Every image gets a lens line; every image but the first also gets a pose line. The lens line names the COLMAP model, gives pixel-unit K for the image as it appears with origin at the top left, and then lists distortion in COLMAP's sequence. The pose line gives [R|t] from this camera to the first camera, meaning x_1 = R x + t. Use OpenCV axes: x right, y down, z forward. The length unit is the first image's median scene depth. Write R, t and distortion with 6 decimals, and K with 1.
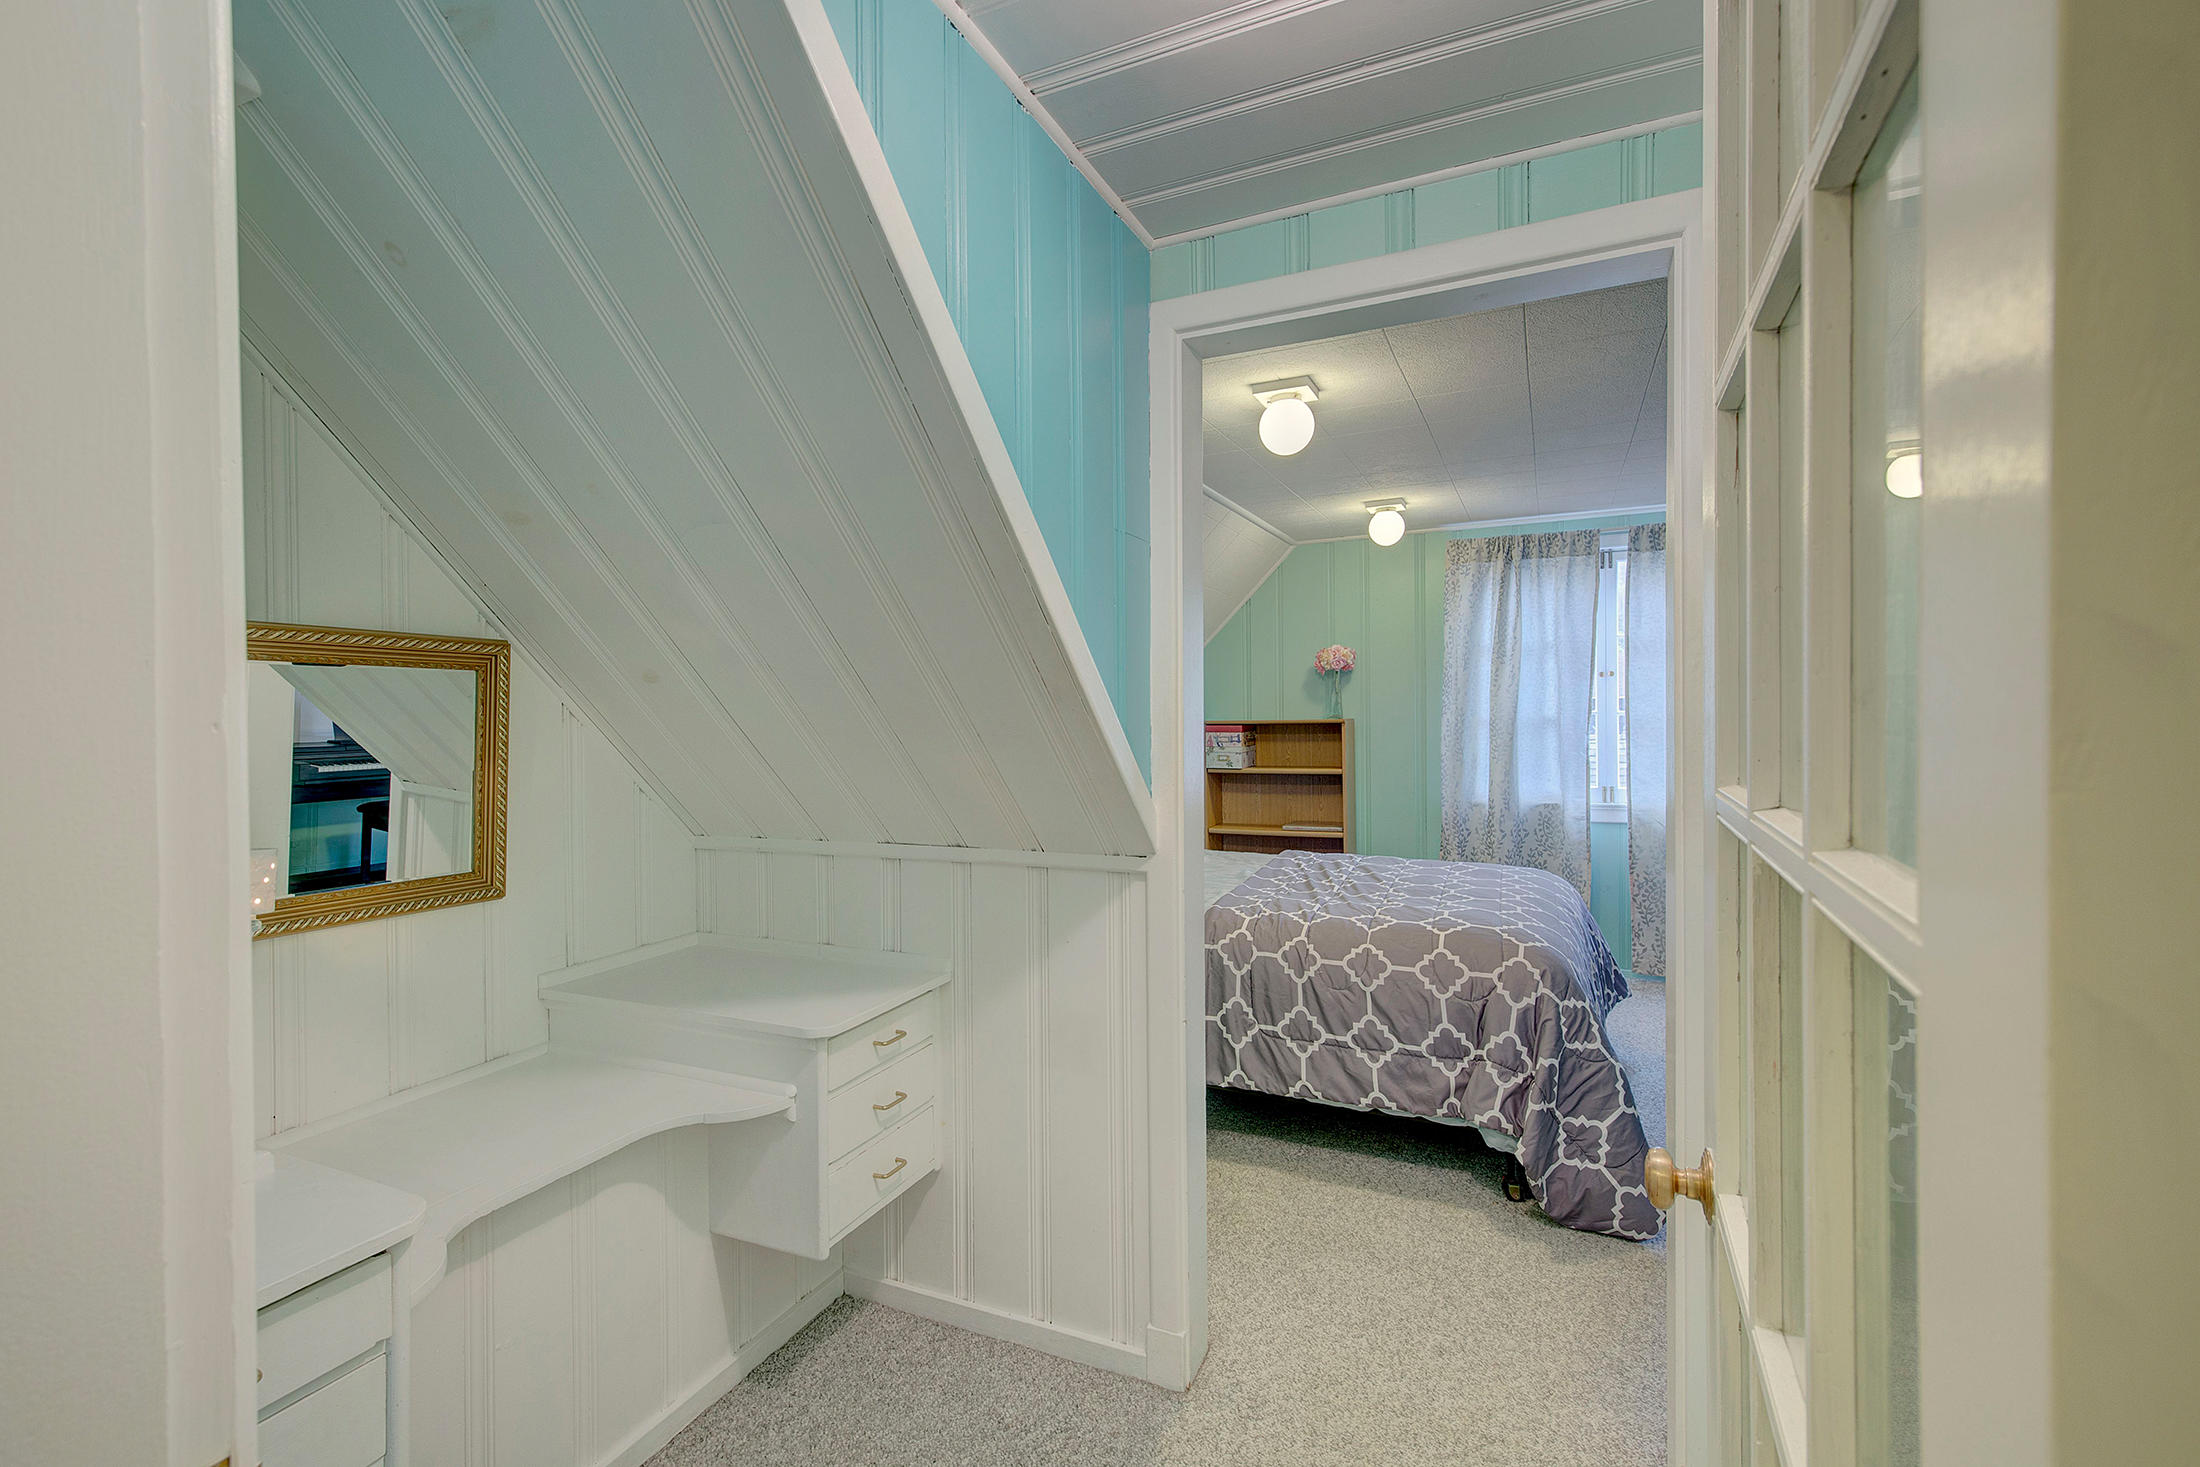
lens RADIAL K [[995.5, 0, 1102.4], [0, 995.5, 738.9], [0, 0, 1]] dist [-0.009218, -0.000053]
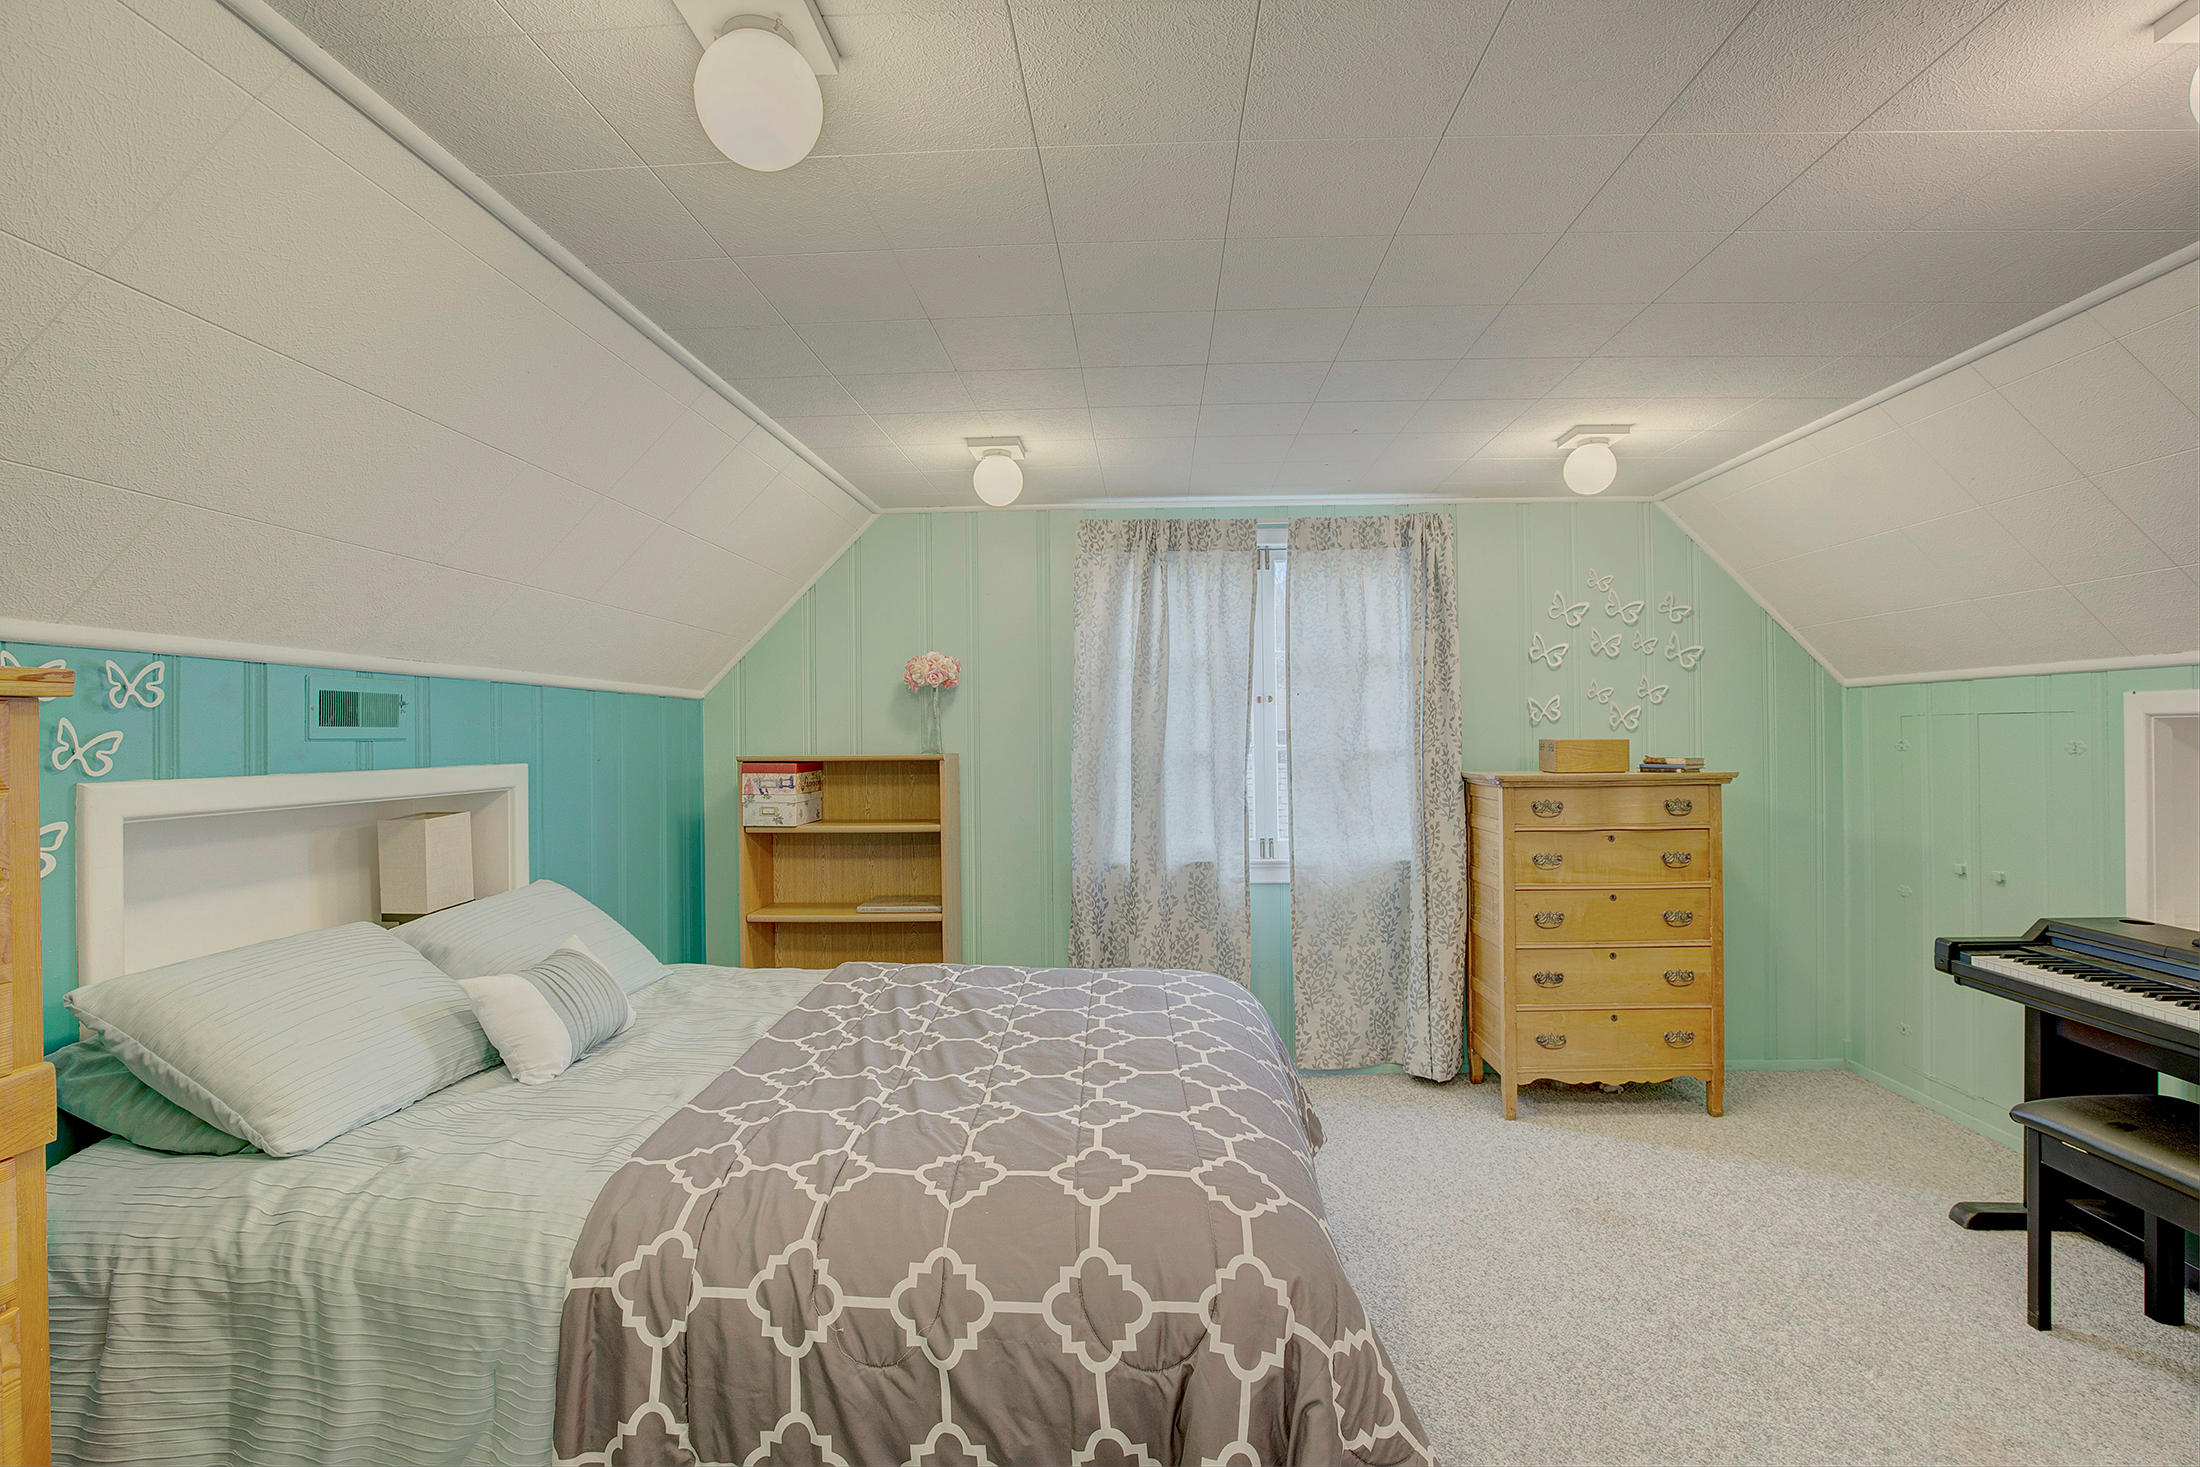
lens RADIAL K [[995.5, 0, 1102.4], [0, 995.5, 738.9], [0, 0, 1]] dist [-0.009218, -0.000053]
pose [[0.932209, 0.006726, 0.361859, 0.117906], [0.003927, 0.999580, -0.028695, -0.013237], [-0.361900, 0.028171, 0.931791, 0.379078]]
